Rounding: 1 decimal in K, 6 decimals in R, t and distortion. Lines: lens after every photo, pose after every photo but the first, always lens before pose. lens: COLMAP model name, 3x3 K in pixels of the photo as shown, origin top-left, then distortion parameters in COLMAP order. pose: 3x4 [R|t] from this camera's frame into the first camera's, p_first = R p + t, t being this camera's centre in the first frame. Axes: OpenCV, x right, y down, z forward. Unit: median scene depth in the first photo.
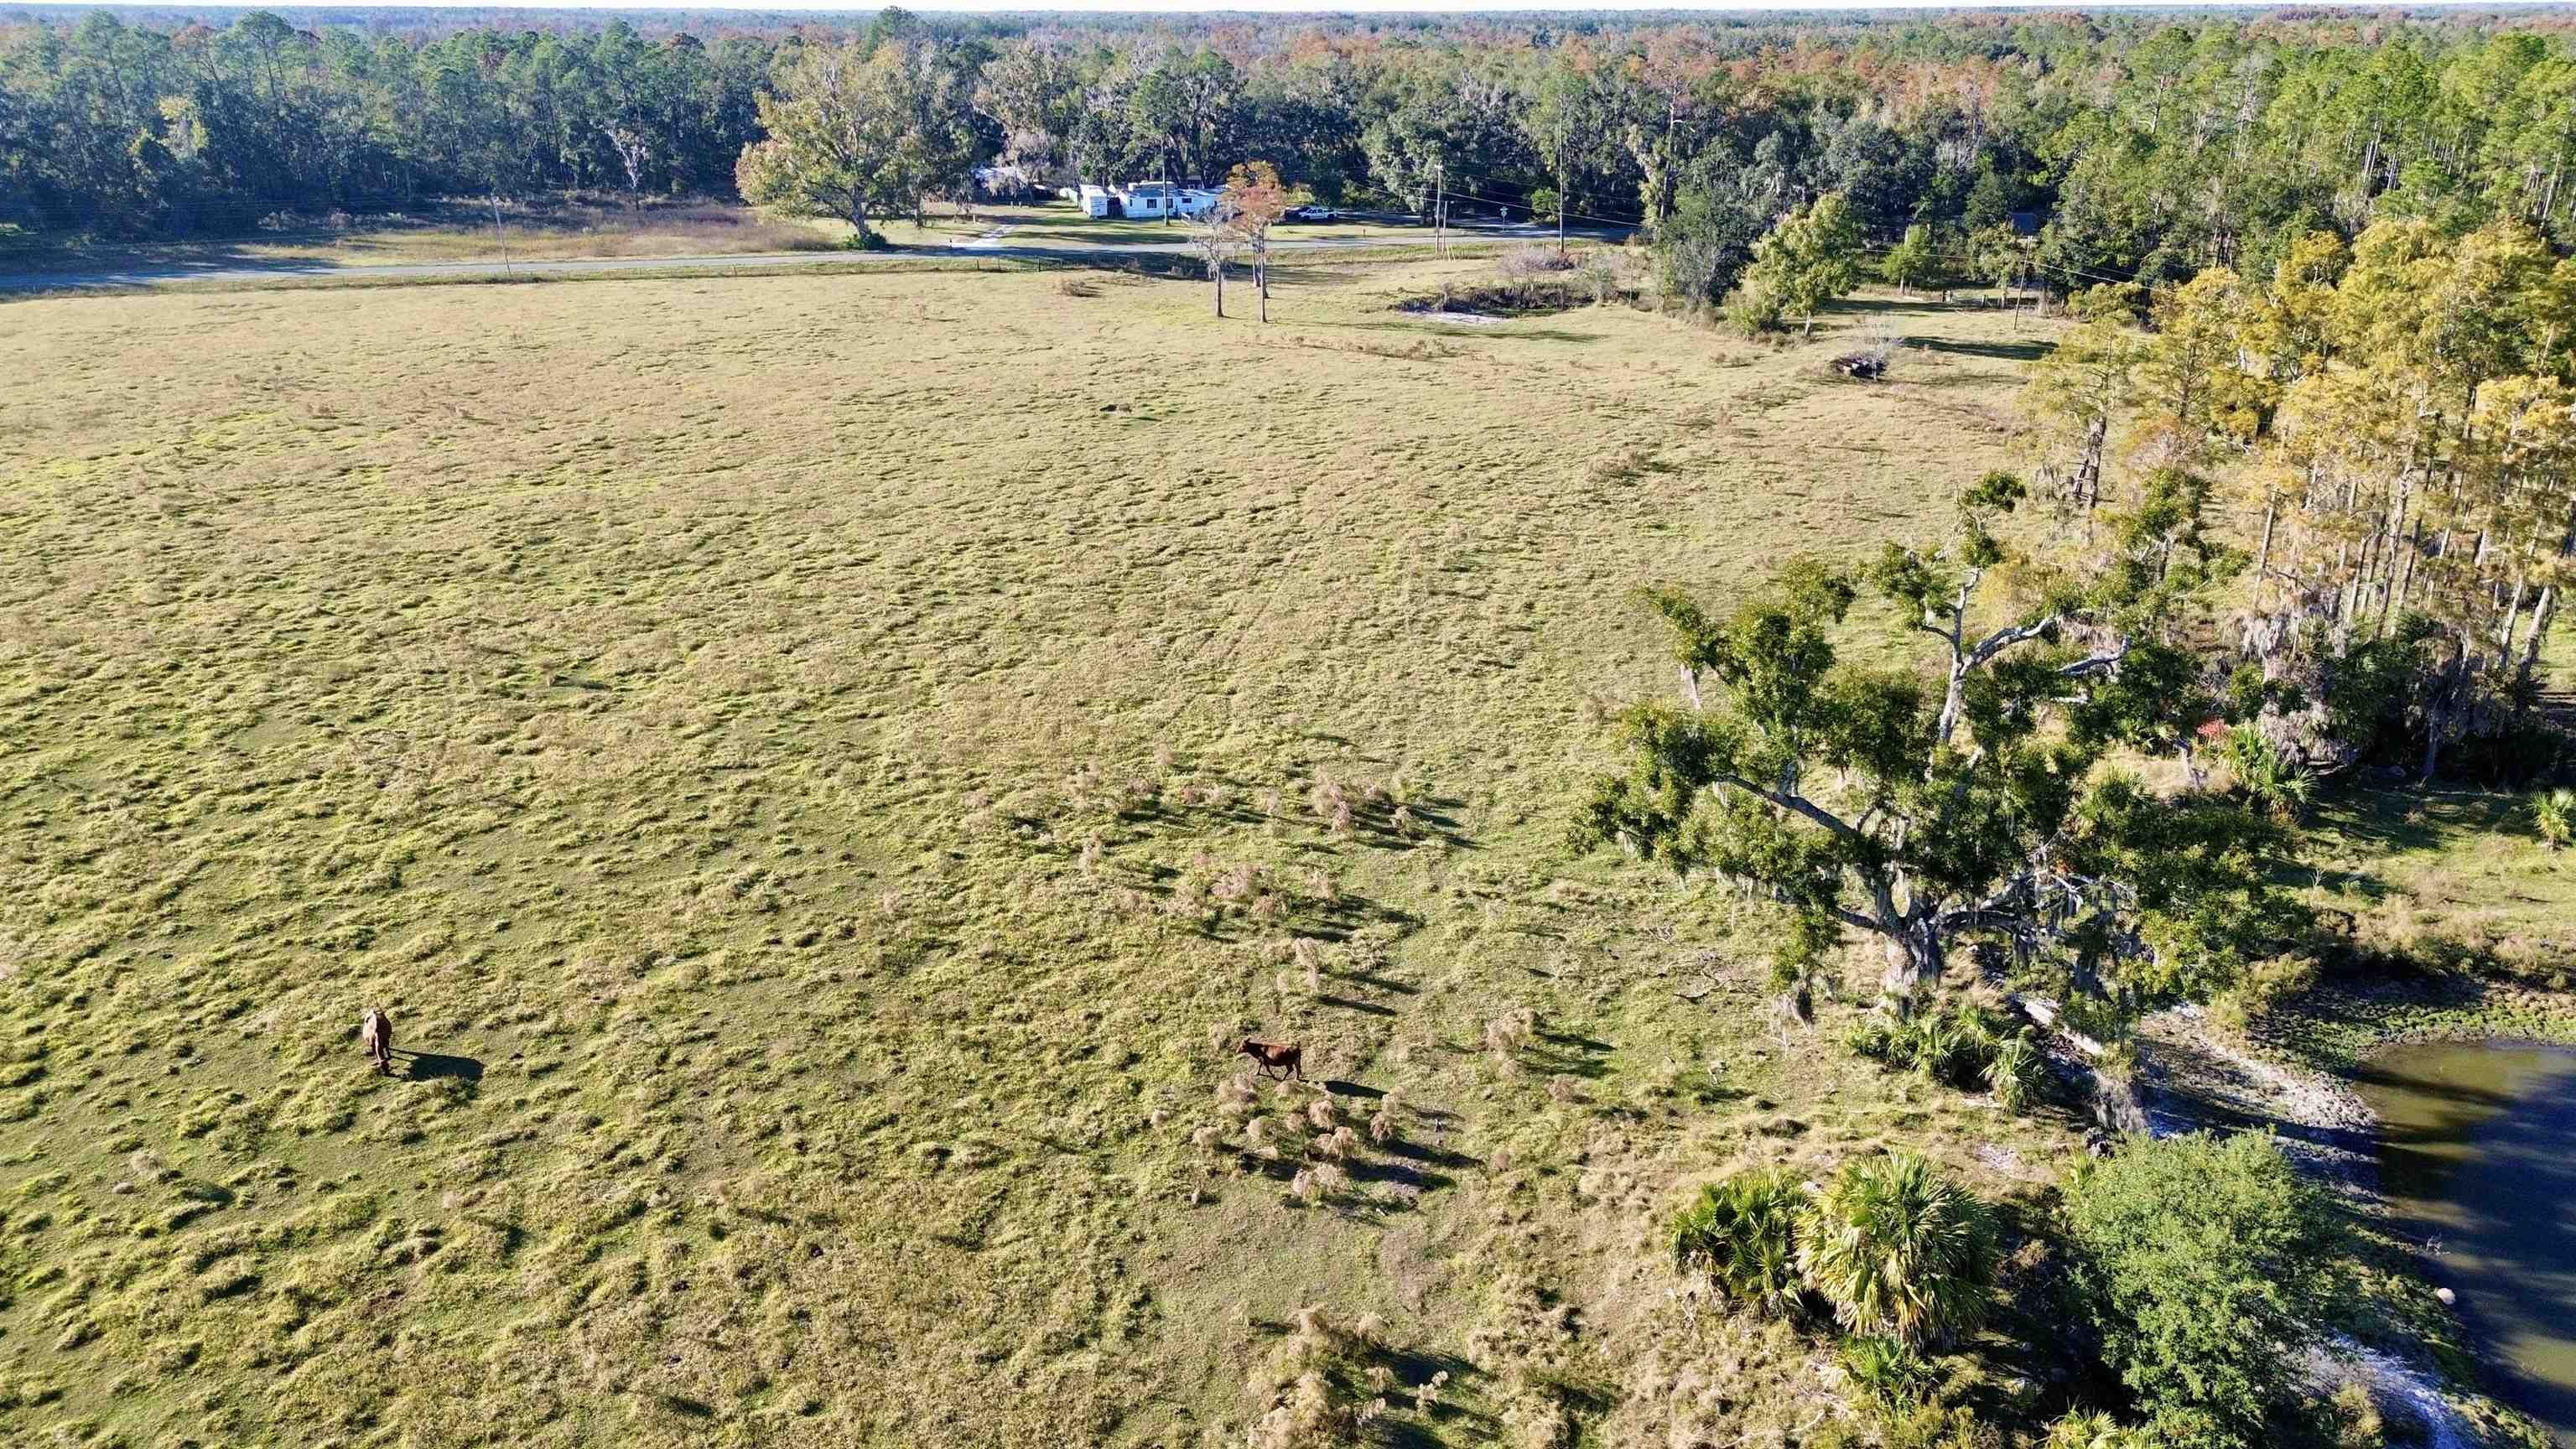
lens RADIAL K [[1801.7, 0, 1291.3], [0, 1801.7, 709.2], [0, 0, 1]] dist [0.050308, -0.044571]
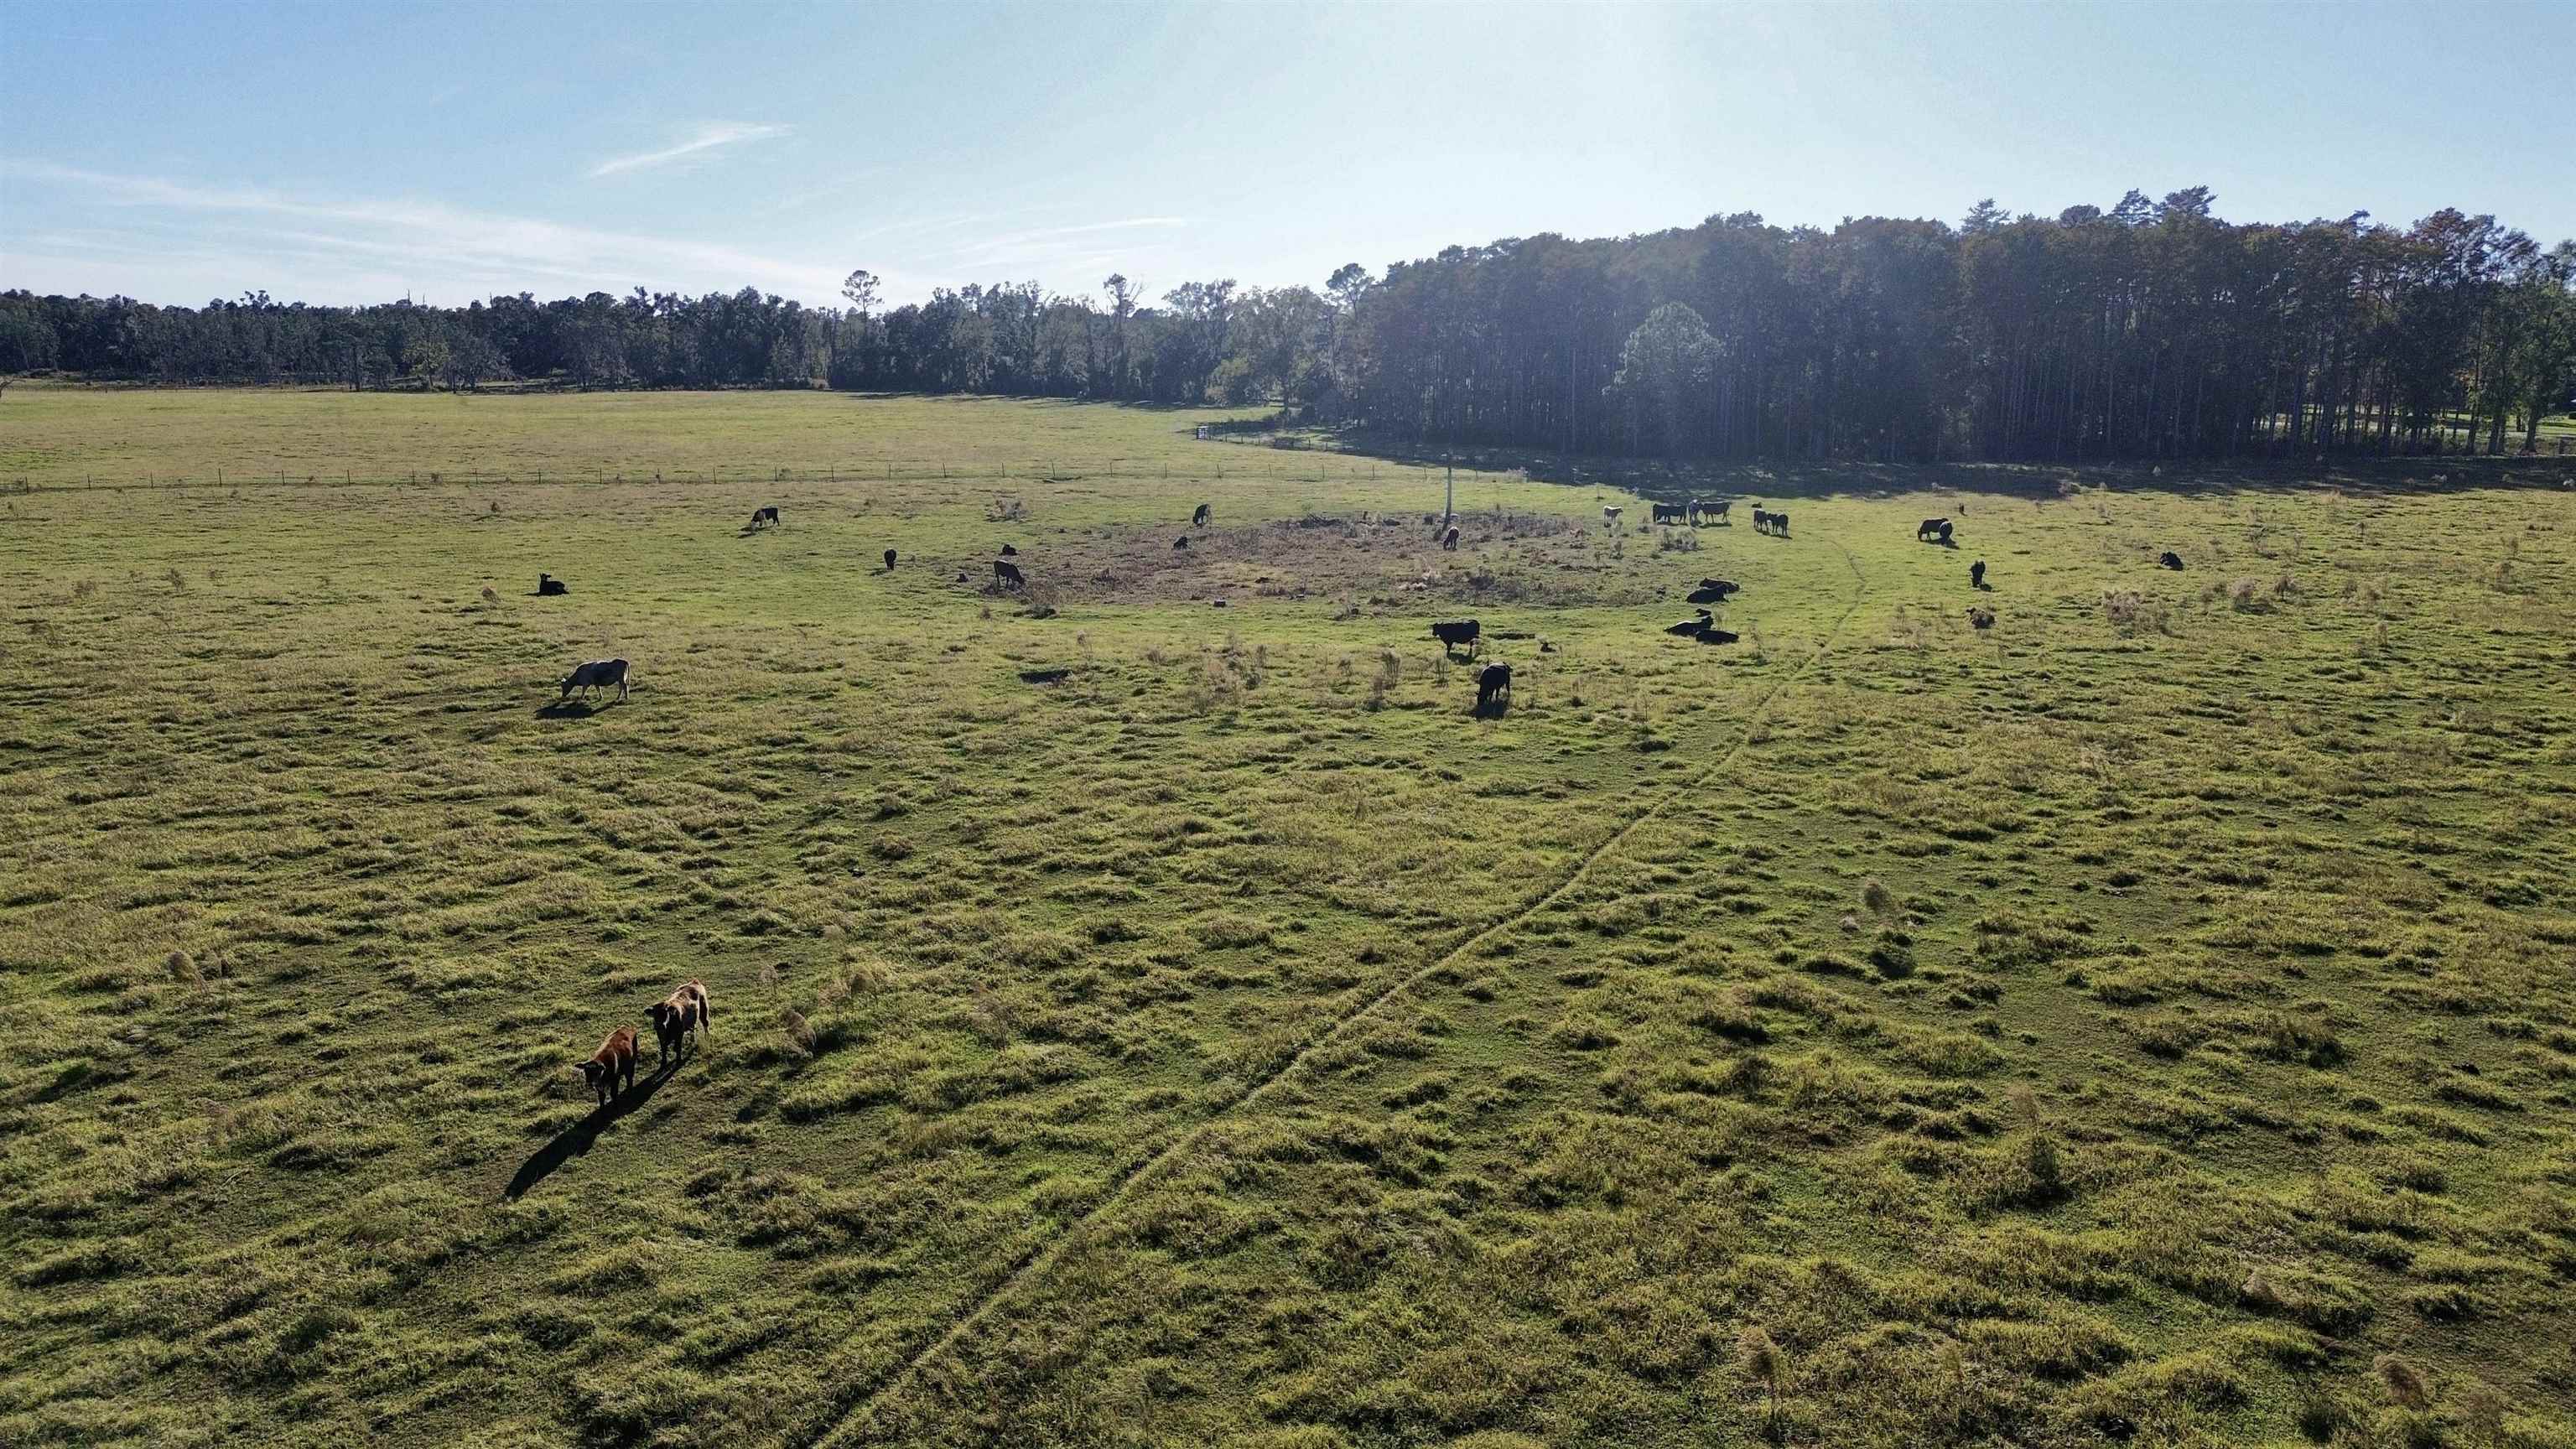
lens RADIAL K [[1801.7, 0, 1288.3], [0, 1801.7, 721.4], [0, 0, 1]] dist [0.050308, -0.044571]
pose [[0.119959, 0.206153, -0.971139, 0.006869], [-0.350961, 0.923845, 0.152762, 0.078300], [0.928675, 0.322507, 0.183175, 0.319240]]
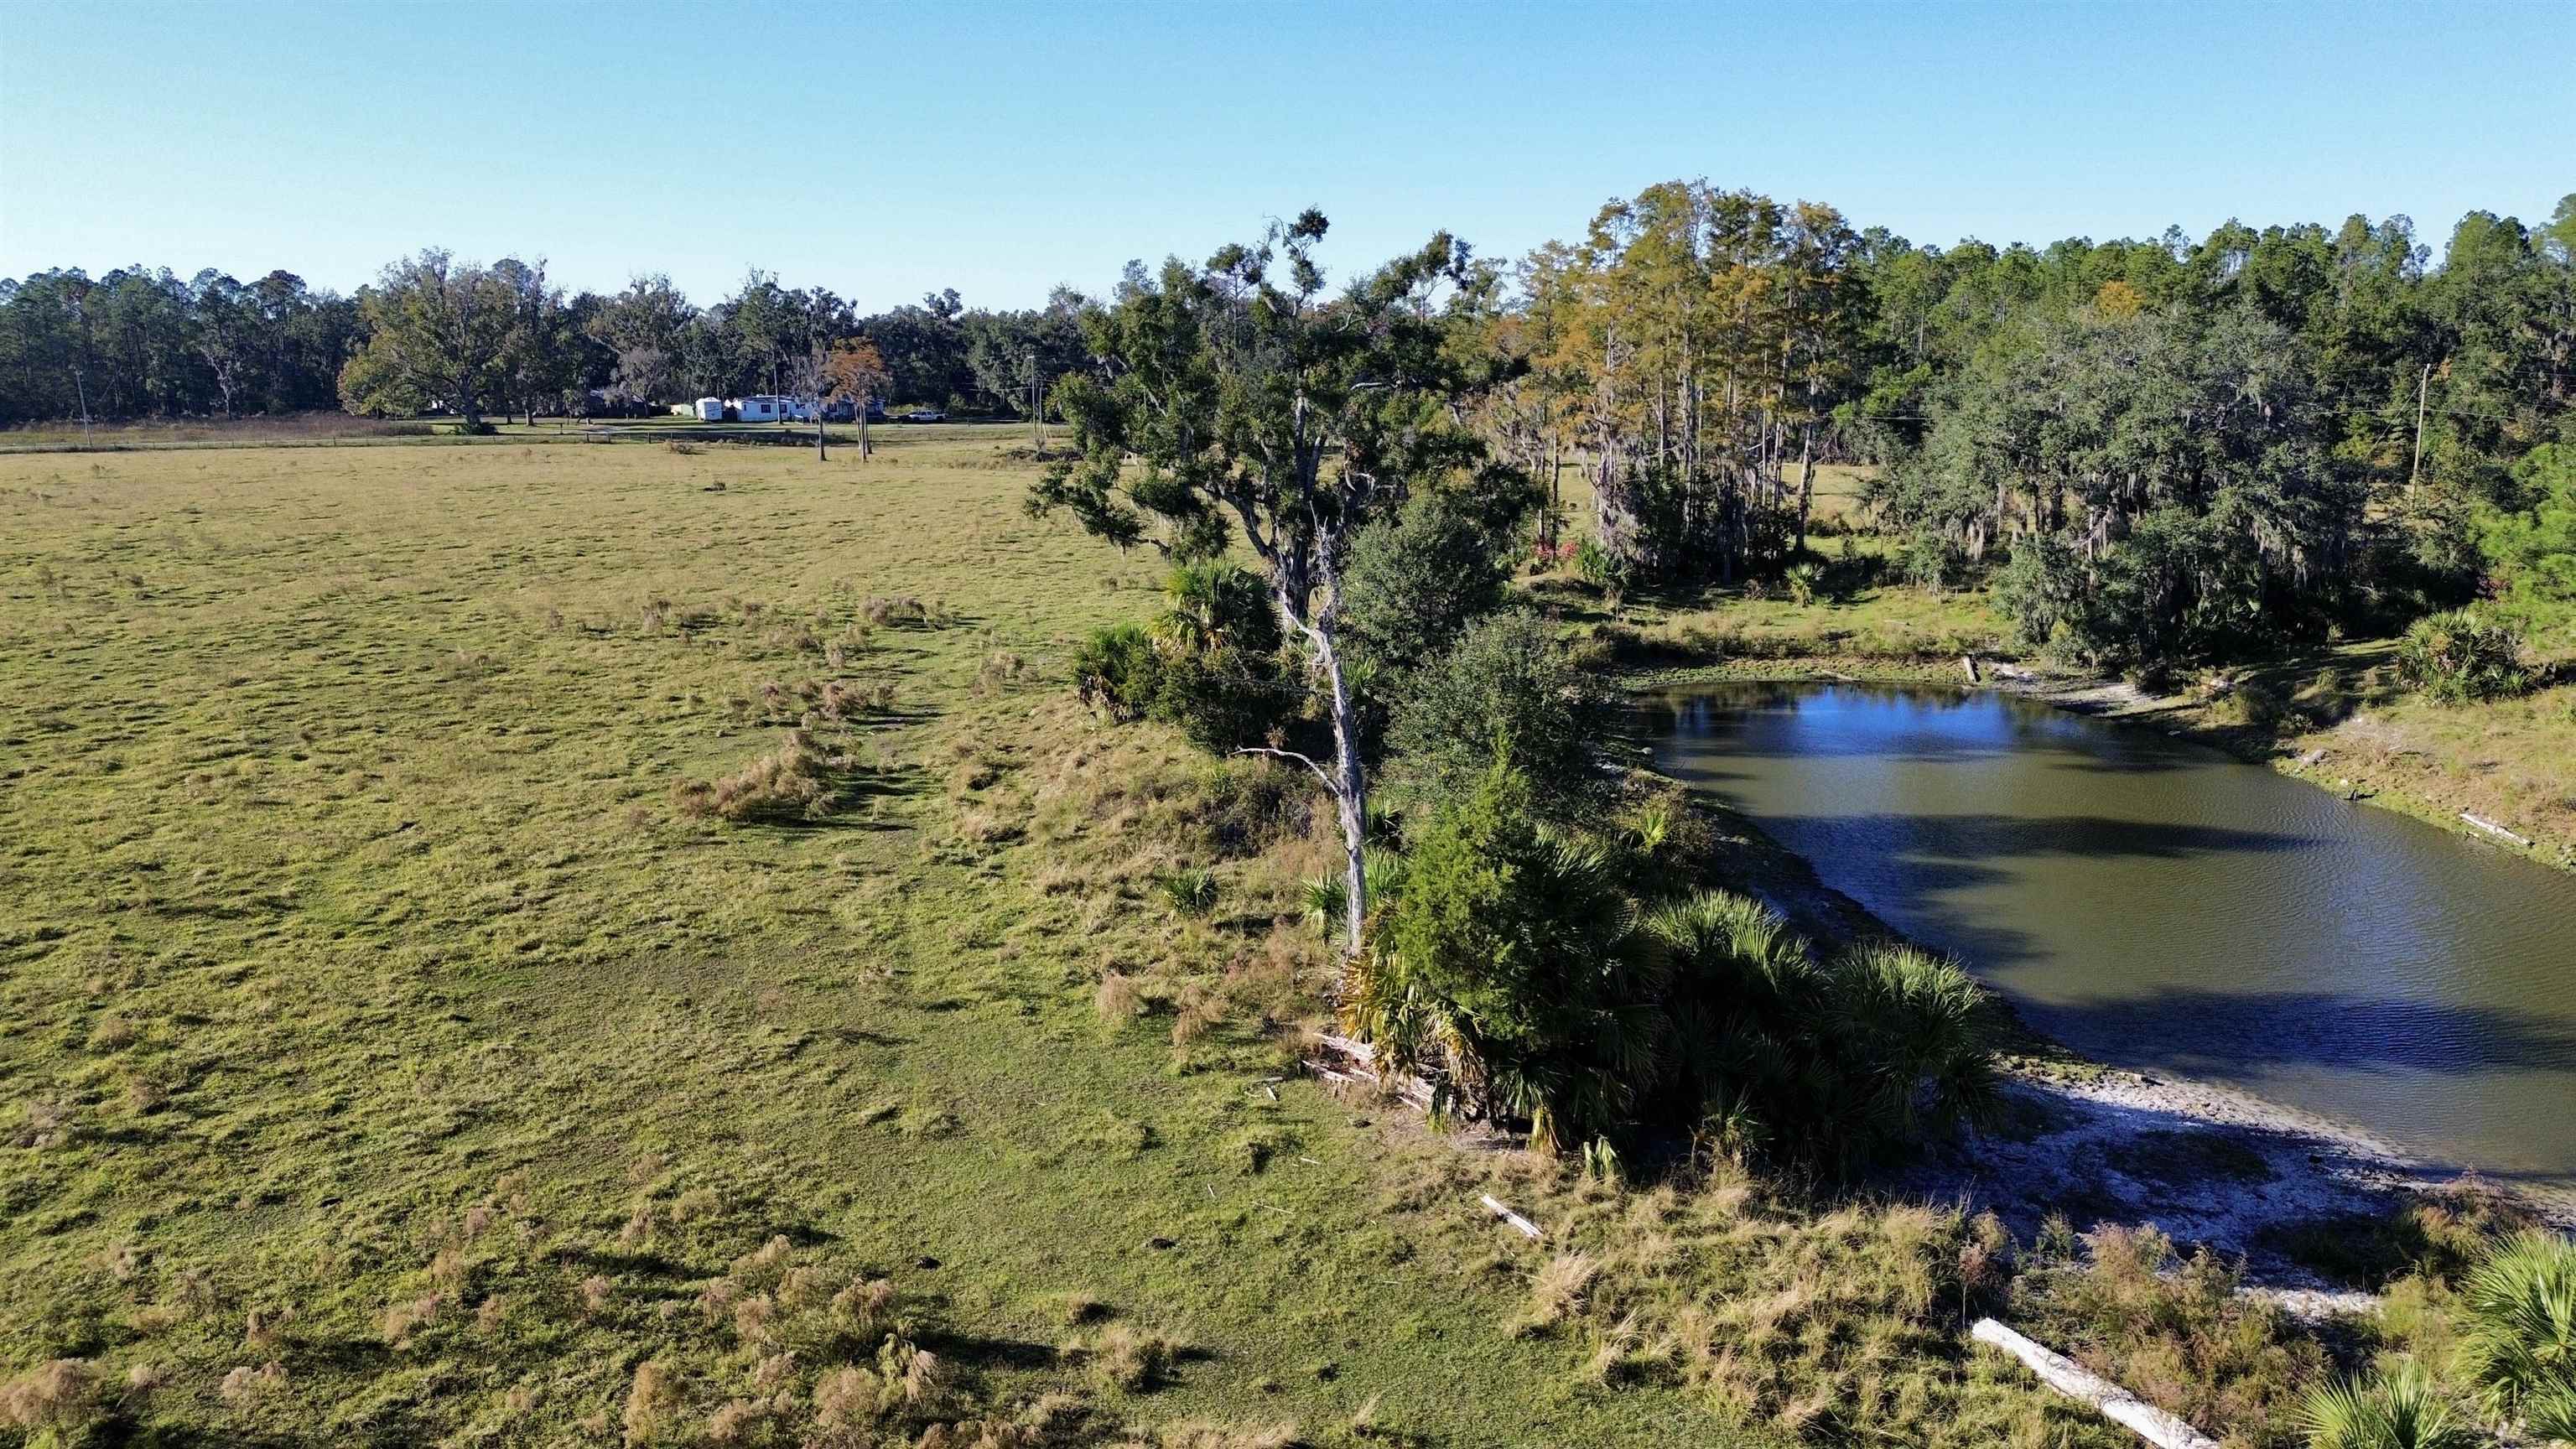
lens RADIAL K [[1801.7, 0, 1292.6], [0, 1801.7, 723.4], [0, 0, 1]] dist [0.050308, -0.044571]
pose [[0.981260, -0.040634, 0.188353, 0.050291], [0.070440, 0.985499, -0.154370, 0.239765], [-0.179349, 0.164745, 0.969893, -0.144681]]
